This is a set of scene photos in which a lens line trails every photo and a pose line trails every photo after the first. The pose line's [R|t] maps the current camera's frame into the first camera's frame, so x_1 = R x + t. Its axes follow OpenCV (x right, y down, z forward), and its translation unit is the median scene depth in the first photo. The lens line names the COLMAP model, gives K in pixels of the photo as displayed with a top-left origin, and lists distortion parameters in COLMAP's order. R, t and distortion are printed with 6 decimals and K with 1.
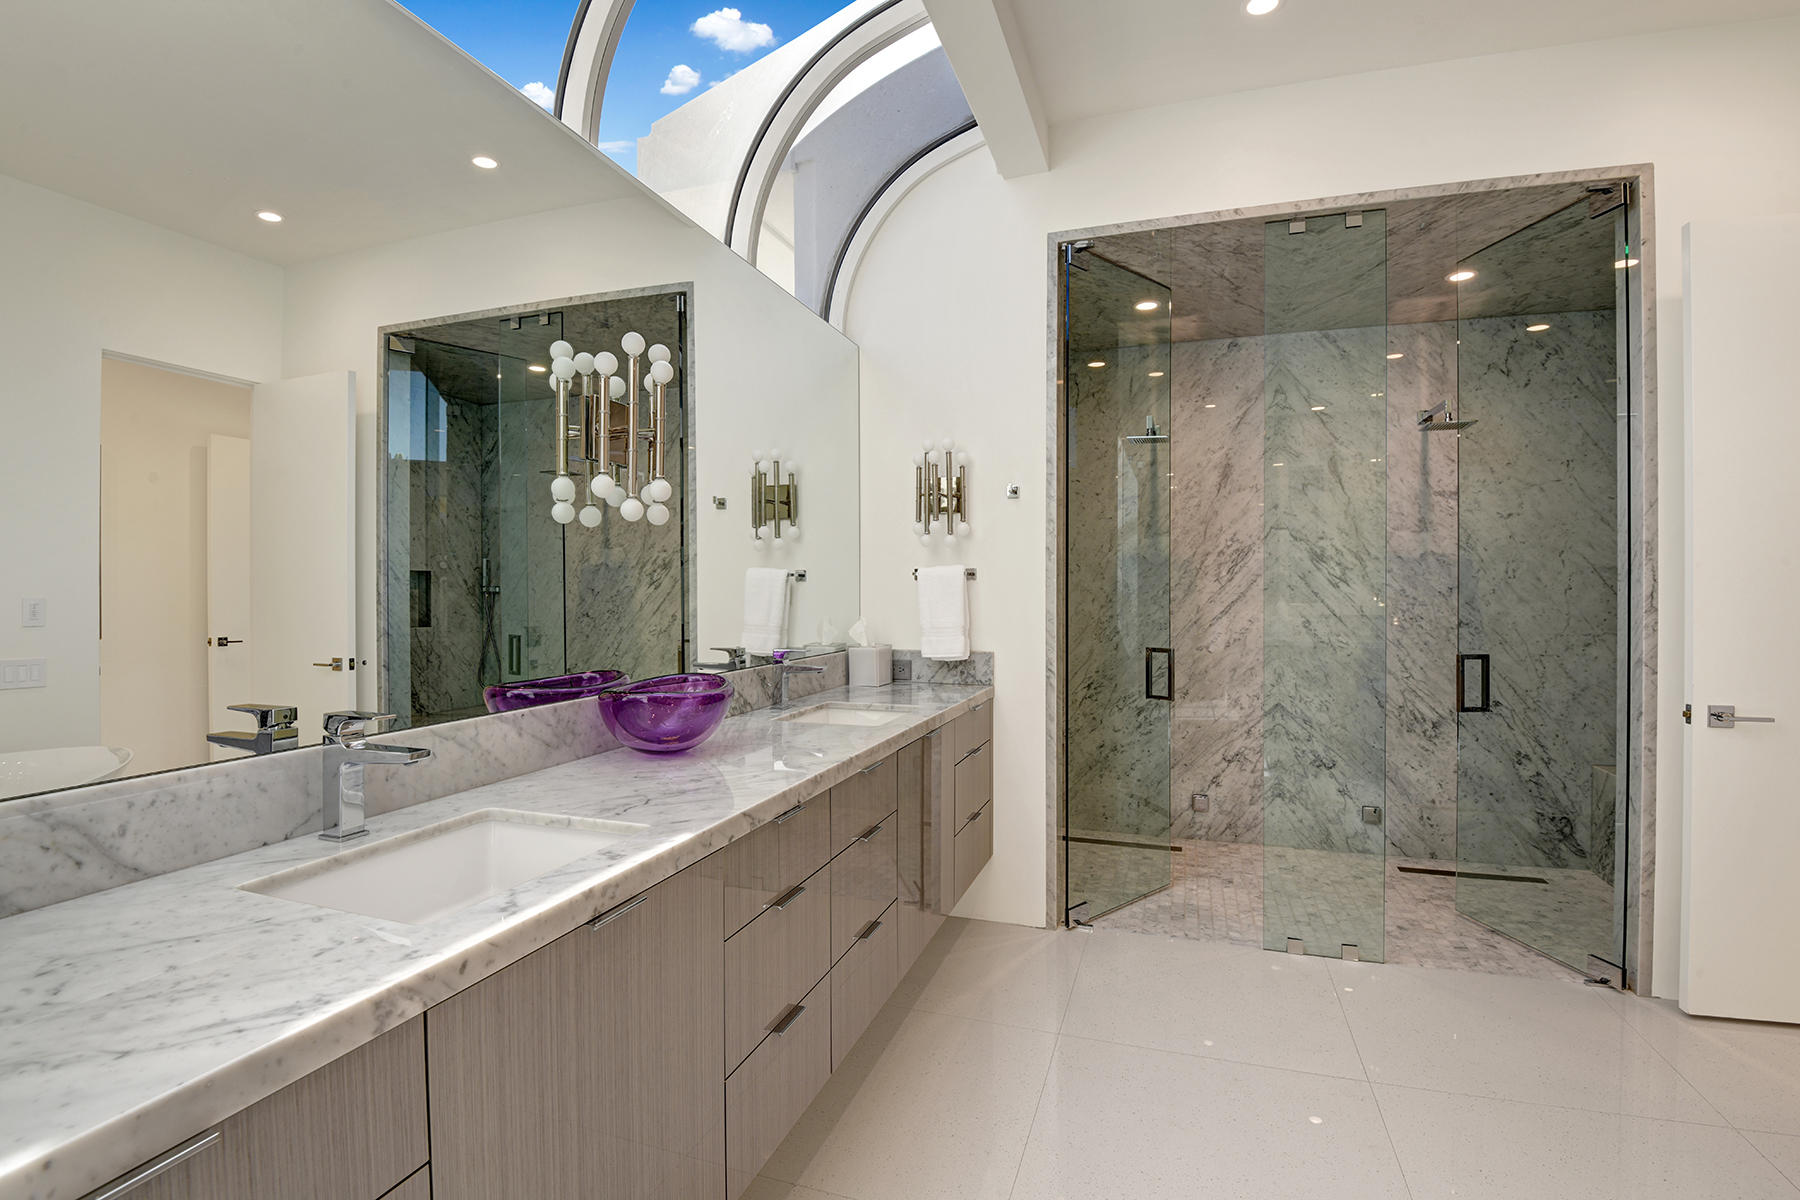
lens RADIAL K [[830.6, 0, 902.5], [0, 830.6, 593.8], [0, 0, 1]] dist [0.022256, -0.049309]
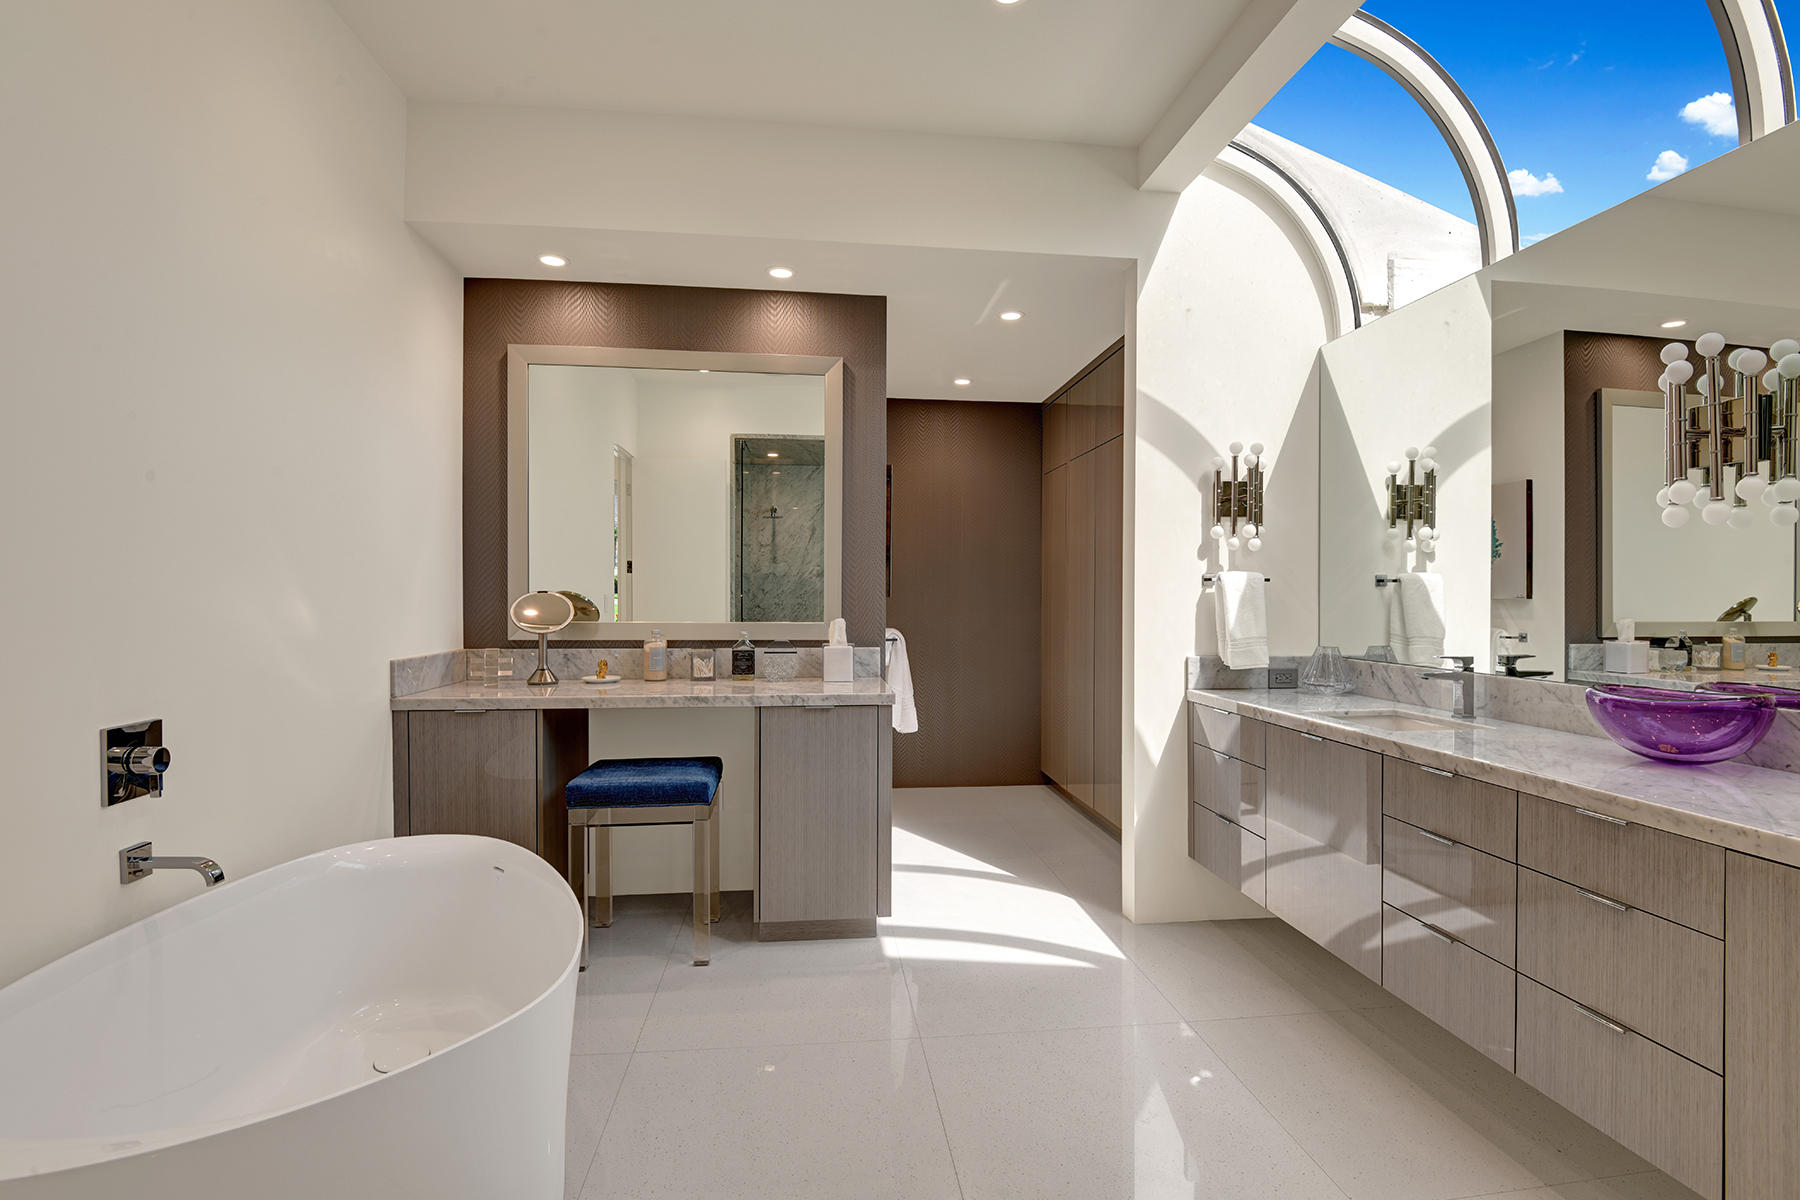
lens RADIAL K [[825.8, 0, 903.2], [0, 825.8, 600.5], [0, 0, 1]] dist [-0.018591, -0.017767]
pose [[-0.901137, 0.001435, -0.433532, 0.463151], [-0.004587, 0.999907, 0.012845, -0.004433], [0.433510, 0.013564, -0.901047, 0.711731]]
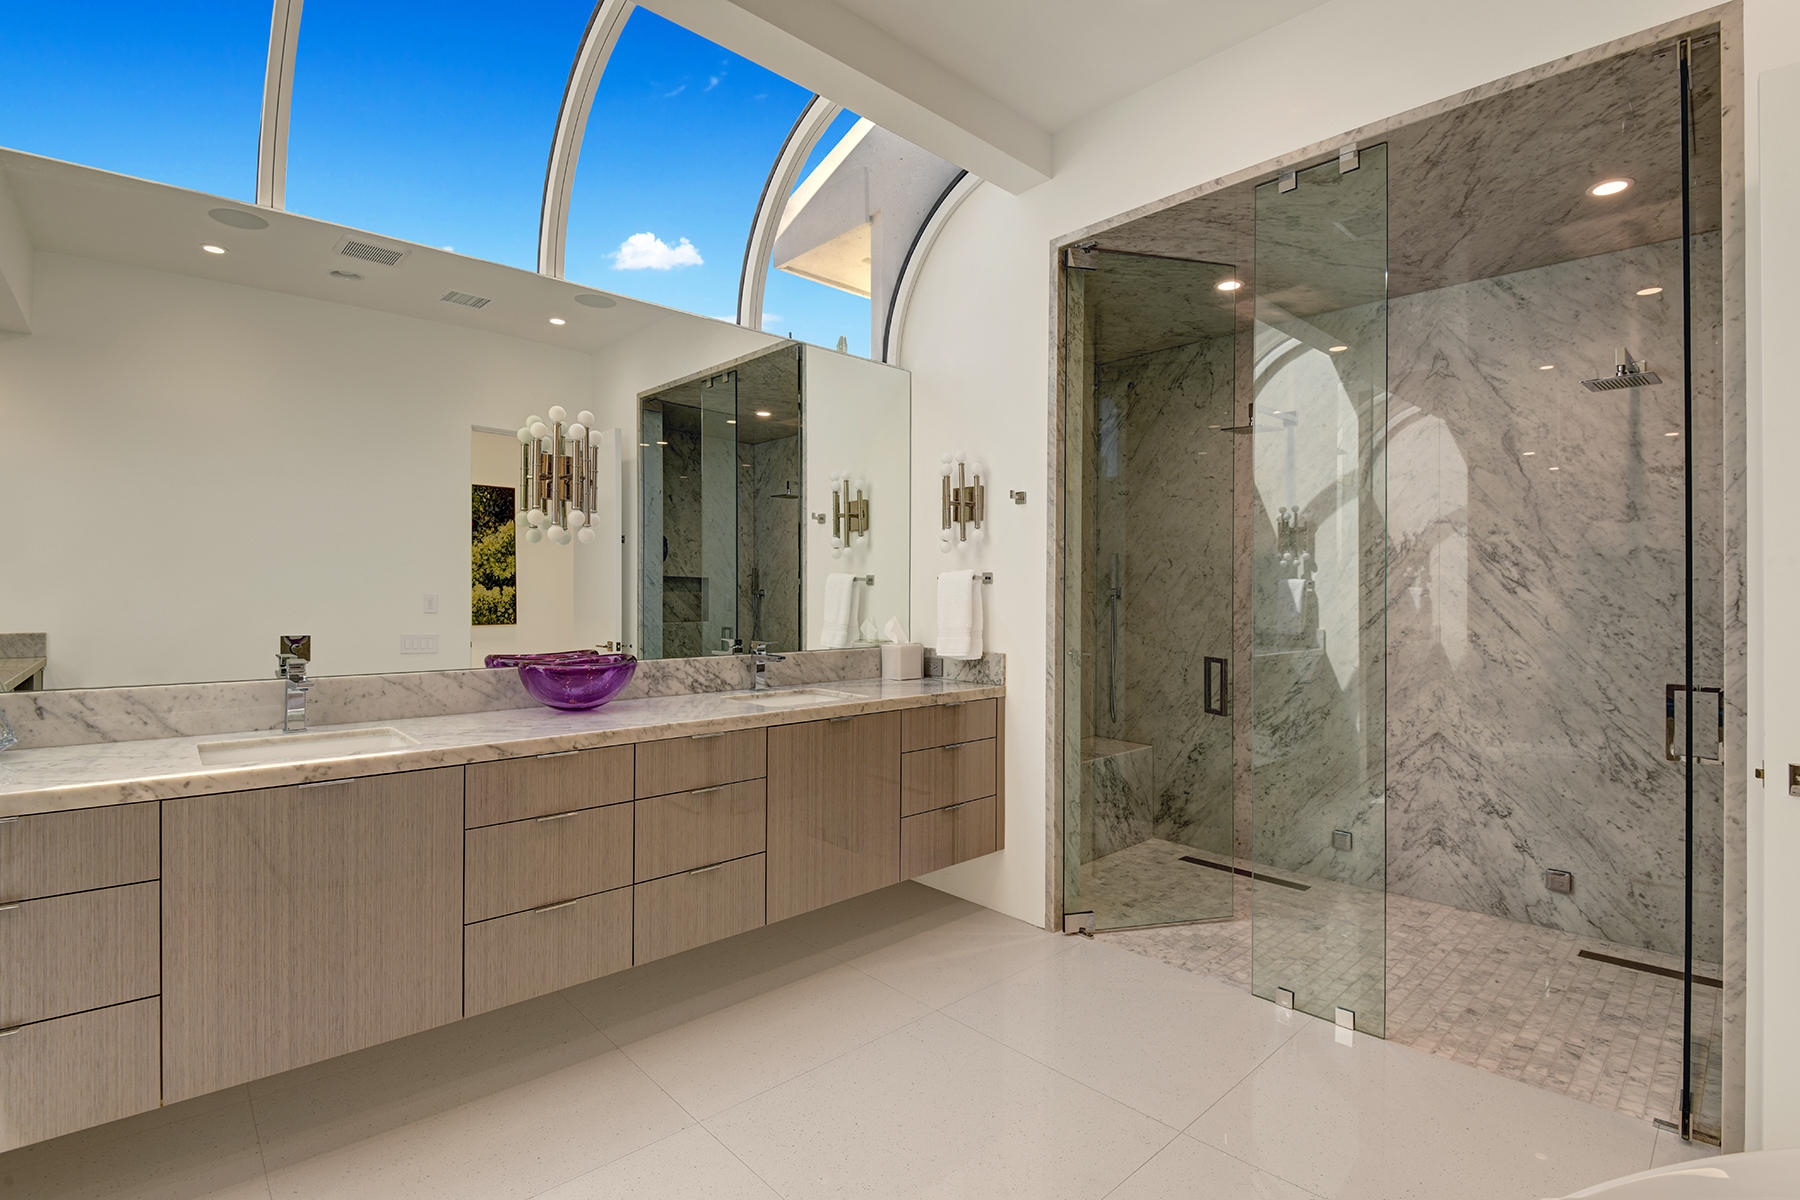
lens RADIAL K [[825.8, 0, 903.2], [0, 825.8, 600.5], [0, 0, 1]] dist [-0.018591, -0.017767]
pose [[0.880743, 0.008252, -0.473523, 0.401636], [-0.007704, 0.999966, 0.003098, 0.001554], [0.473532, 0.000920, 0.880776, 0.033348]]
